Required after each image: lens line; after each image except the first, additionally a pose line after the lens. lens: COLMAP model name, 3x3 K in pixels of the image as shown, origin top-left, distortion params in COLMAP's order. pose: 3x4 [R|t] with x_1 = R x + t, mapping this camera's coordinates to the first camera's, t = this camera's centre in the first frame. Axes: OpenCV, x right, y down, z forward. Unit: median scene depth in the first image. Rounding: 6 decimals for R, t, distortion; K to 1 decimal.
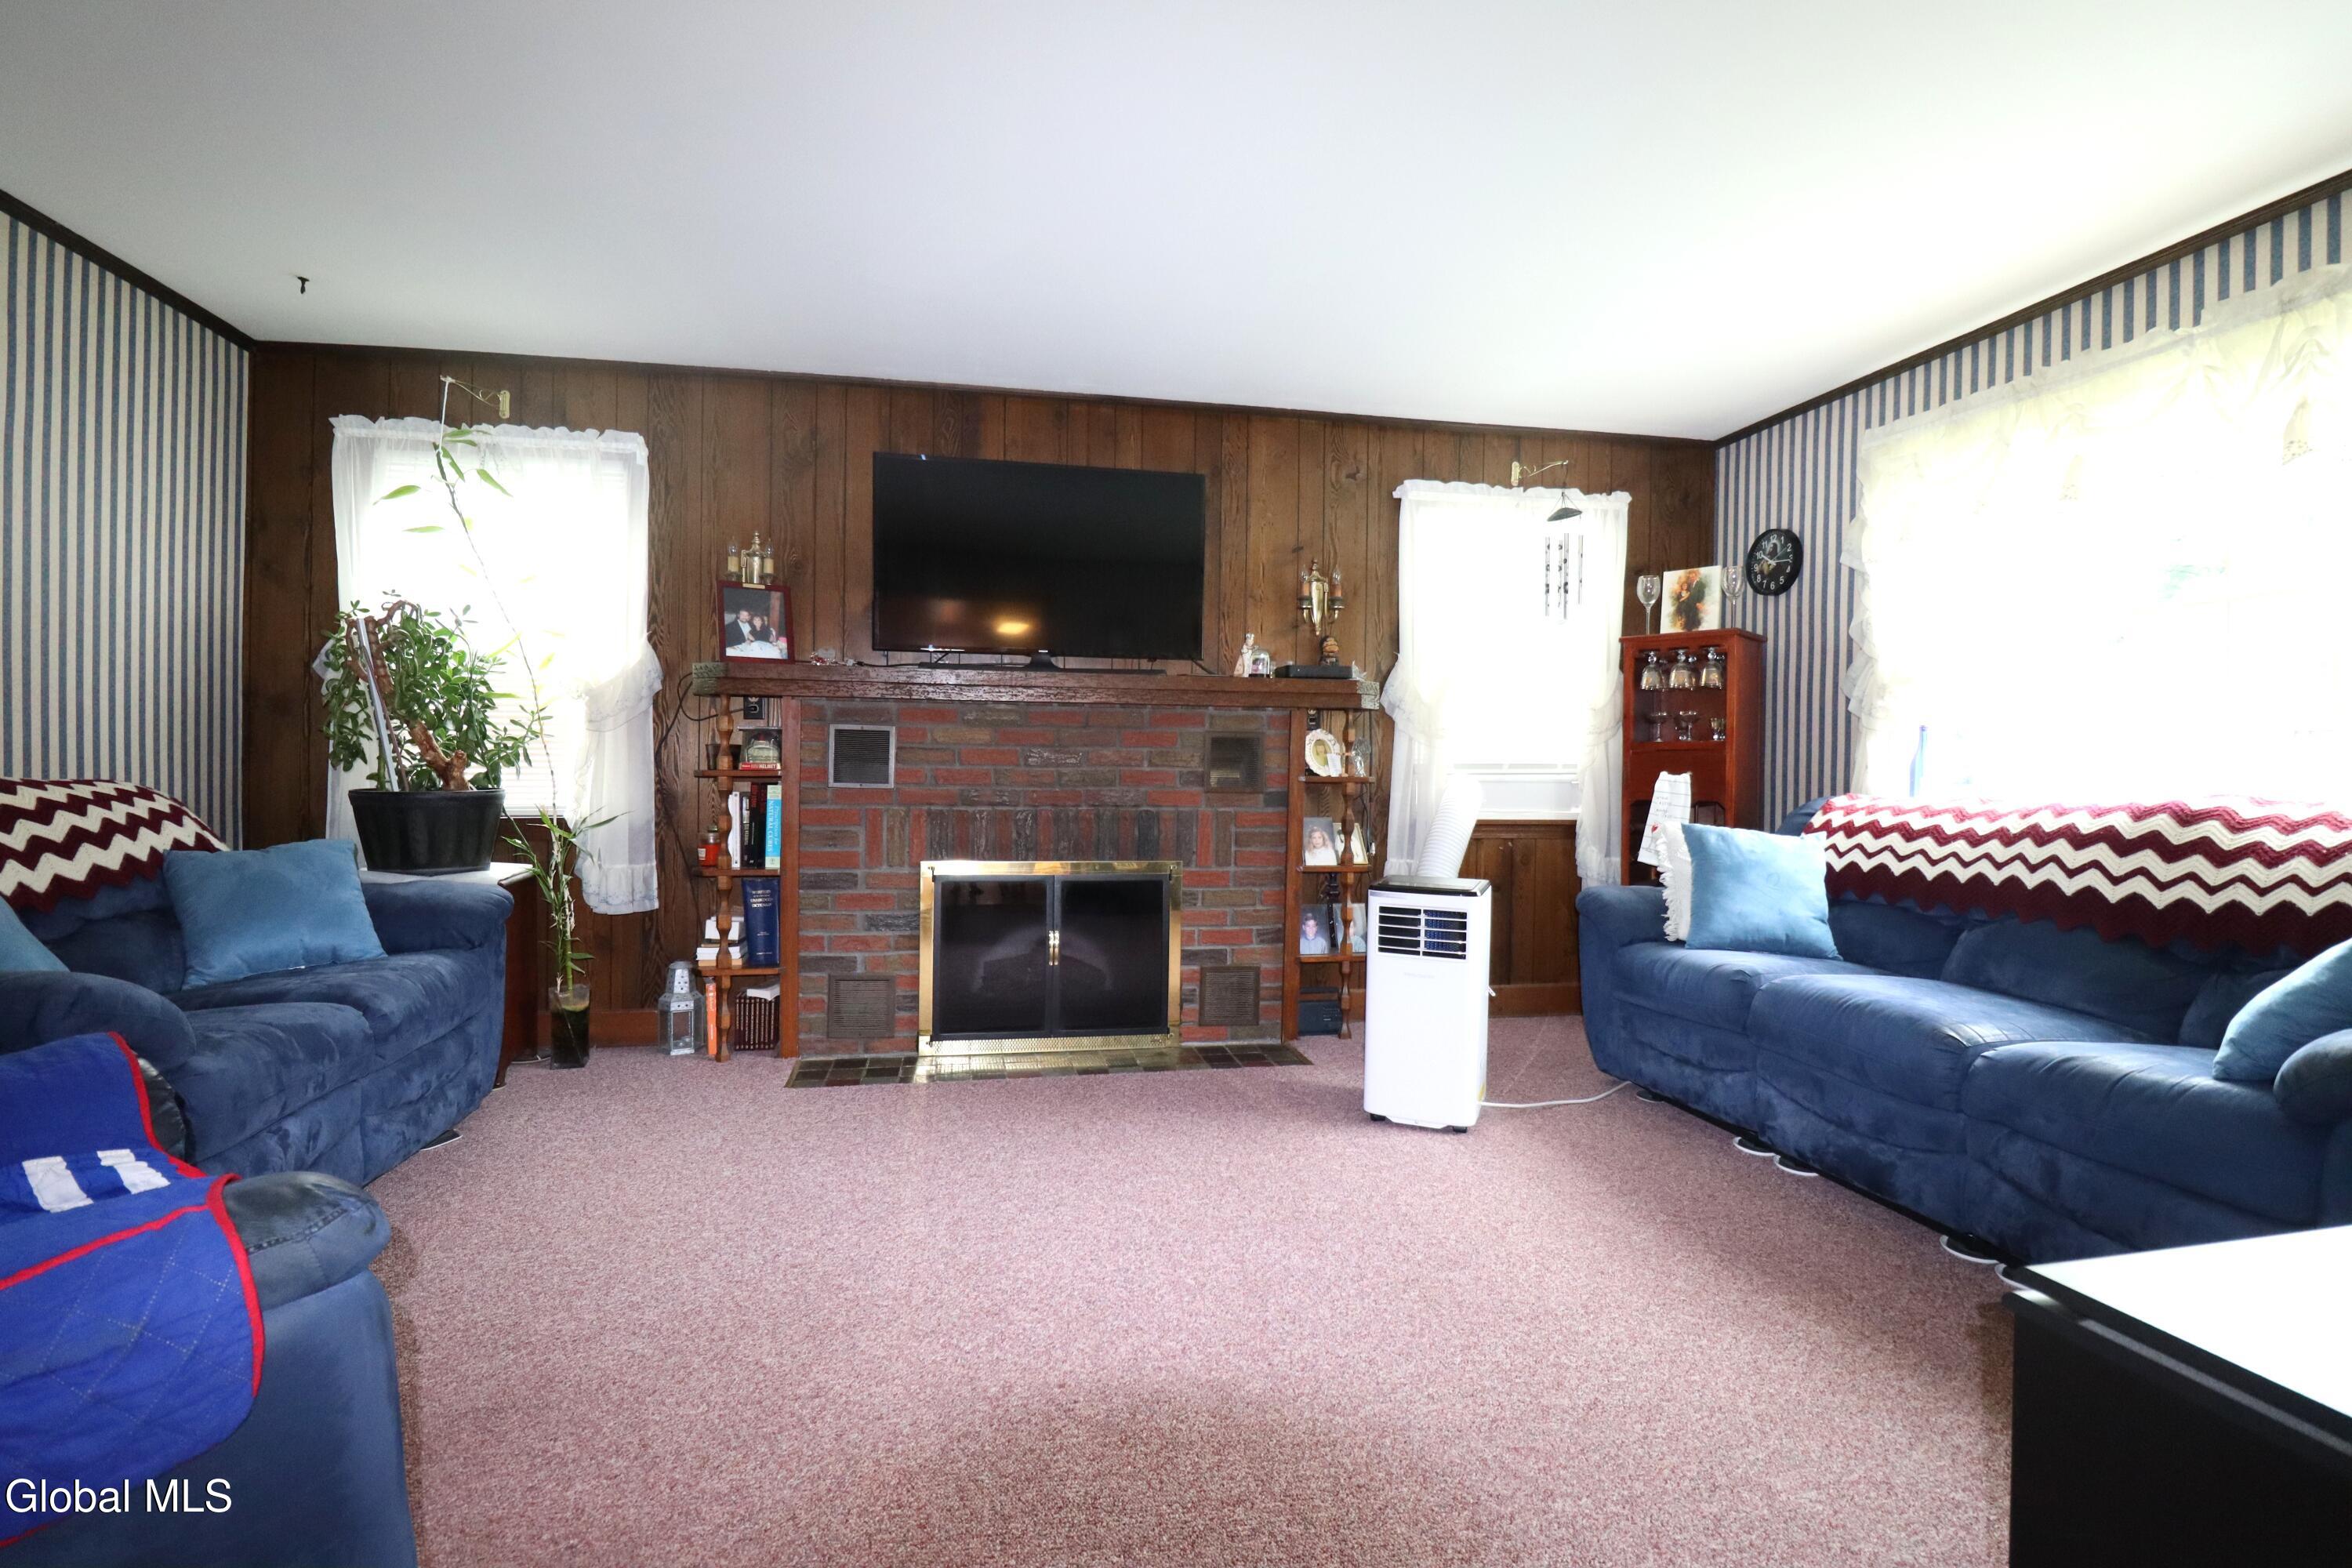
lens RADIAL K [[1095.6, 0, 1167.6], [0, 1095.6, 783.3], [0, 0, 1]] dist [-0.009118, -0.008846]
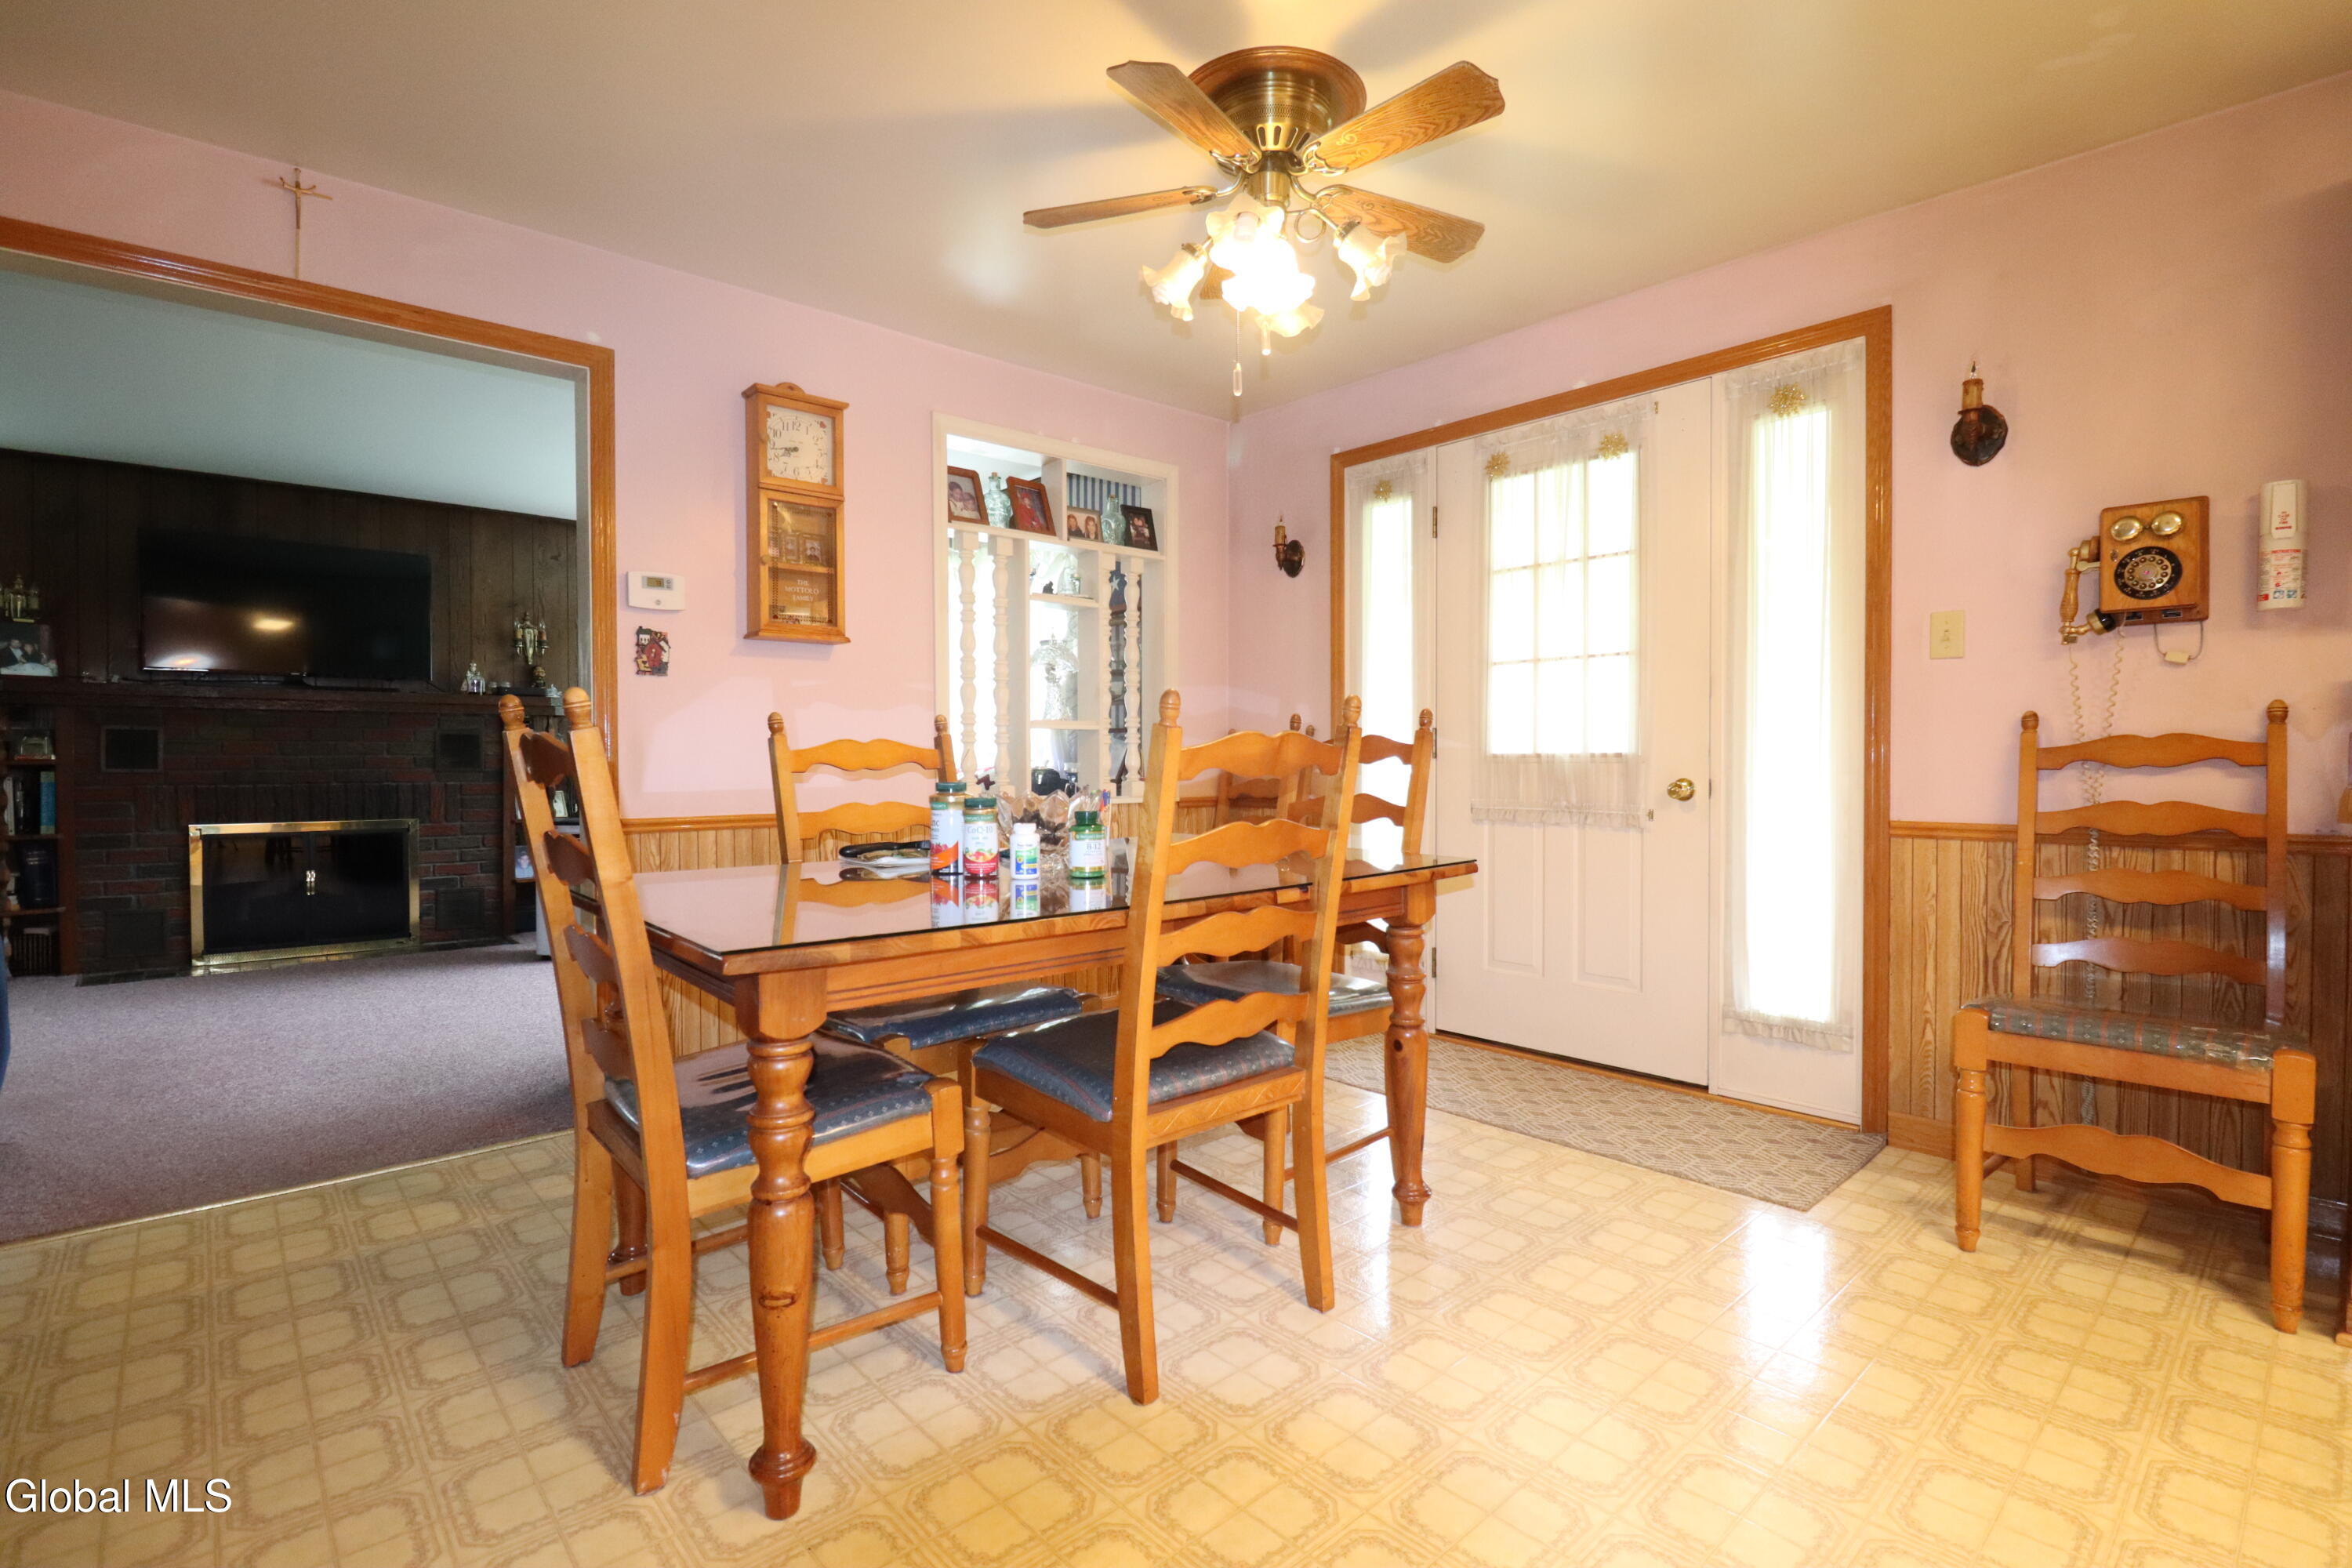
lens RADIAL K [[1095.6, 0, 1178.3], [0, 1095.6, 779.9], [0, 0, 1]] dist [-0.009118, -0.008846]
pose [[0.855495, -0.021428, 0.517367, 0.139707], [0.017352, 0.999769, 0.012716, 0.018896], [-0.517520, -0.001902, 0.855669, -0.822294]]
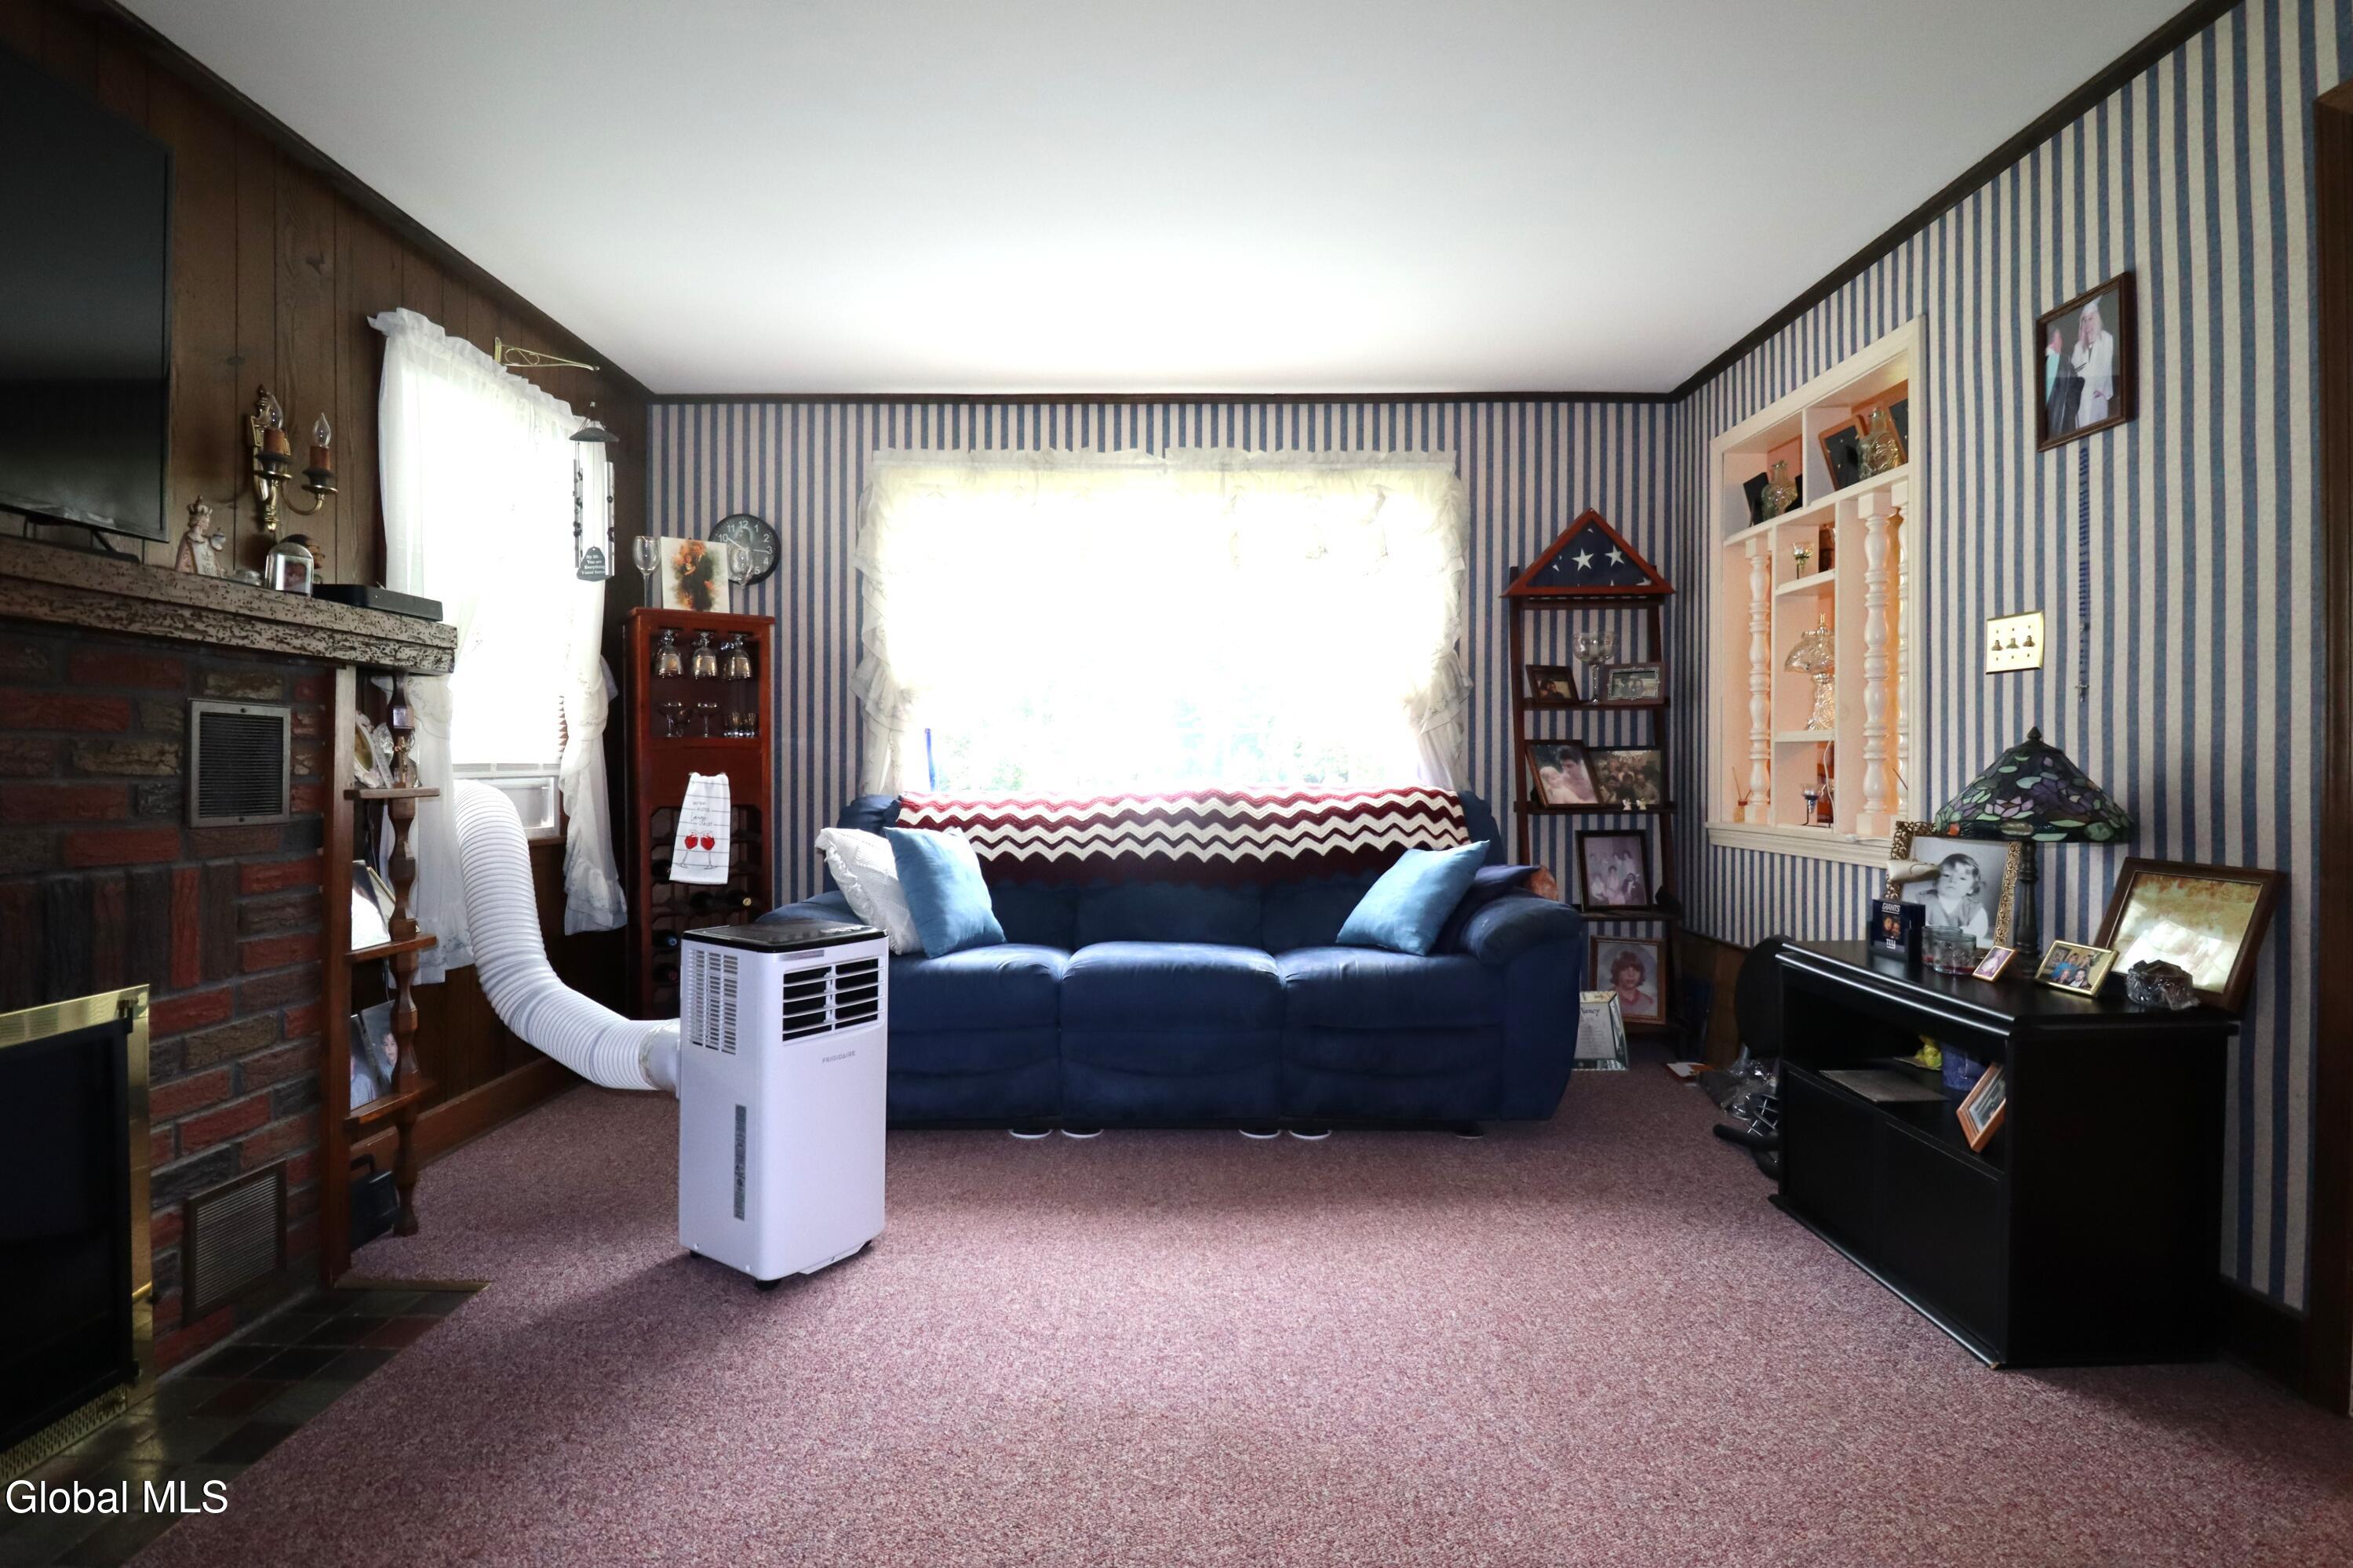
lens RADIAL K [[1095.9, 0, 1191.8], [0, 1095.9, 783.8], [0, 0, 1]] dist [-0.009118, -0.008846]
pose [[0.180880, -0.024087, 0.983210, -0.384907], [0.016666, 0.999632, 0.021423, -0.016130], [-0.983364, 0.012511, 0.181215, 0.553385]]
